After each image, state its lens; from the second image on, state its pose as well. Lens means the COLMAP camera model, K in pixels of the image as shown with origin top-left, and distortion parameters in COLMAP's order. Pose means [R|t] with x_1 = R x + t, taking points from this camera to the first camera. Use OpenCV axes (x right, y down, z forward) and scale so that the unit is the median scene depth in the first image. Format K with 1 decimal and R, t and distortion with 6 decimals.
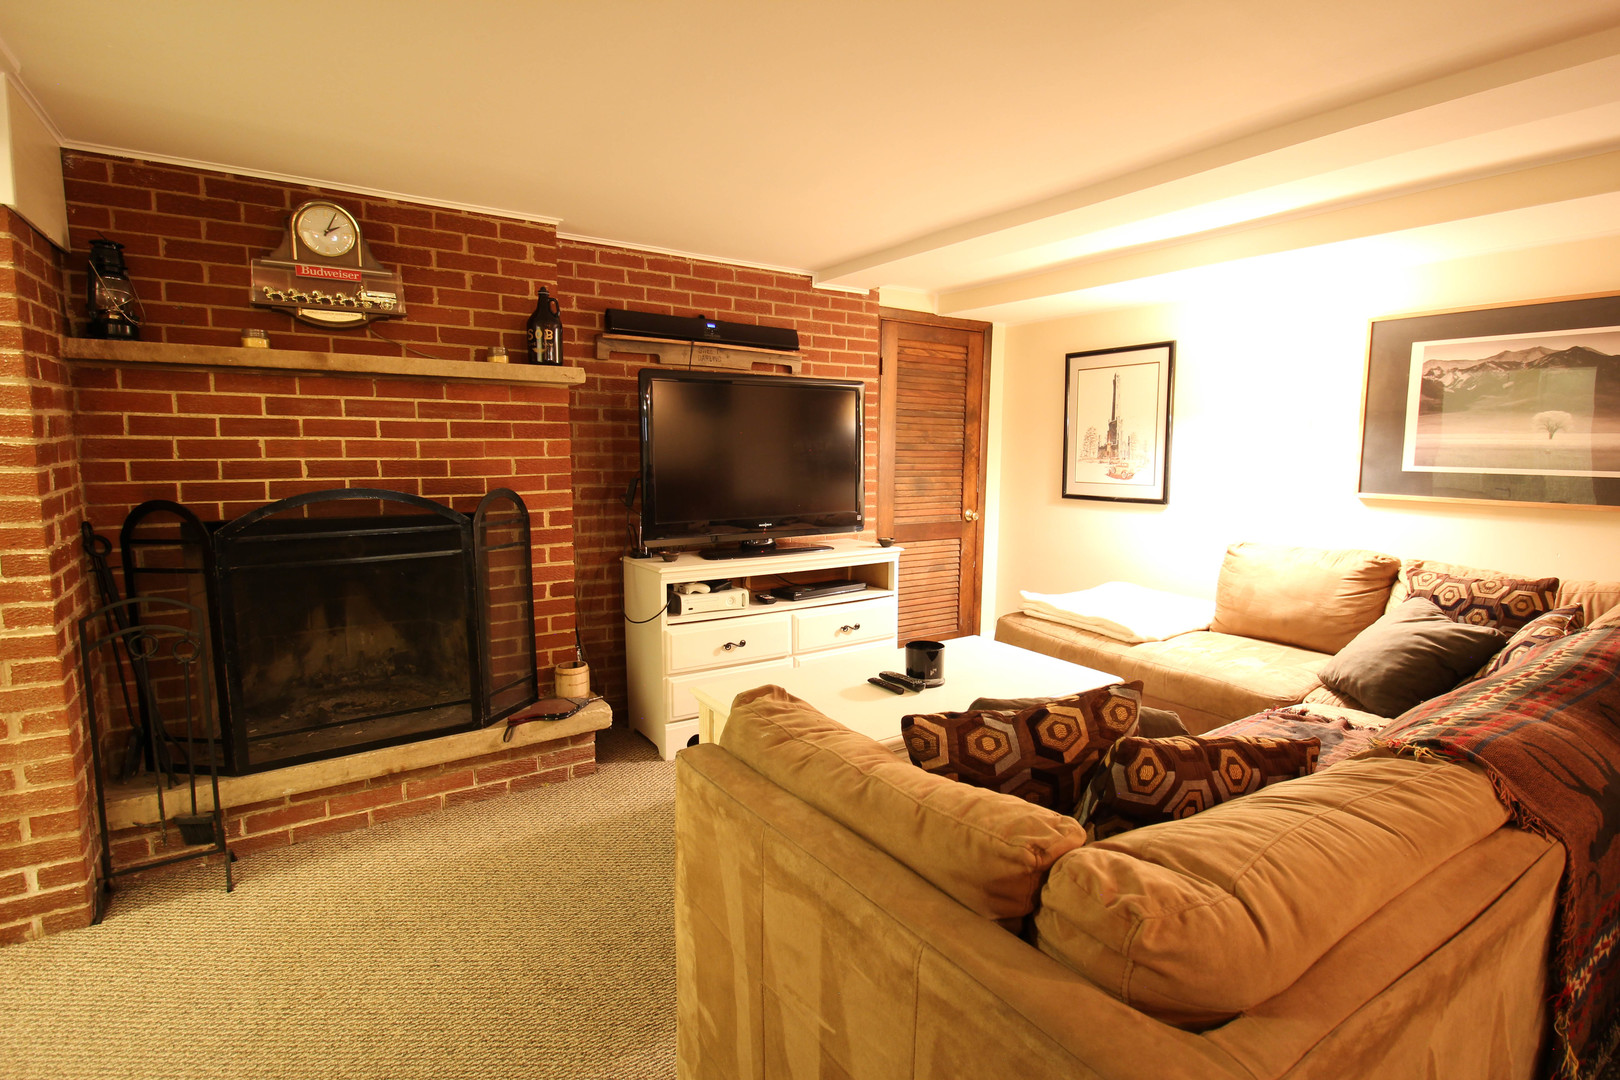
lens RADIAL K [[804.8, 0, 825.9], [0, 804.8, 544.7], [0, 0, 1]] dist [0.022878, -0.003388]
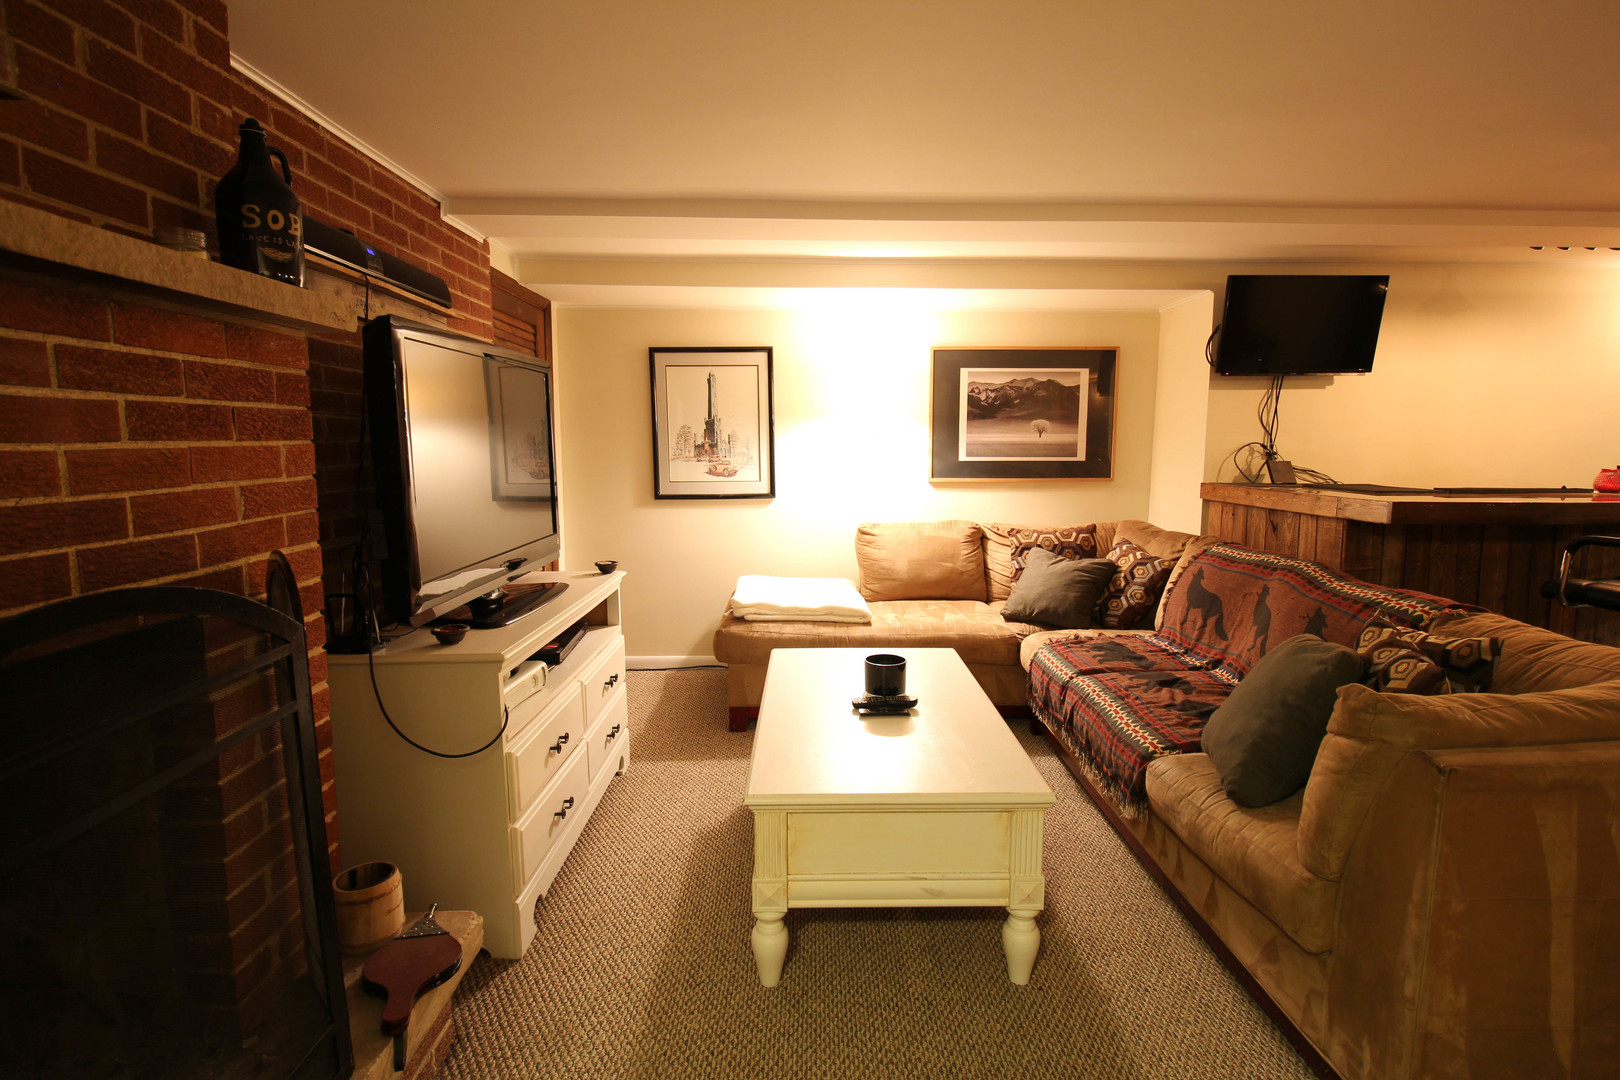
lens RADIAL K [[804.8, 0, 822.3], [0, 804.8, 538.5], [0, 0, 1]] dist [0.022878, -0.003388]
pose [[0.536725, -0.108754, 0.836719, -0.519332], [0.111486, 0.992105, 0.057436, -0.057806], [-0.836359, 0.062455, 0.544612, 0.414967]]
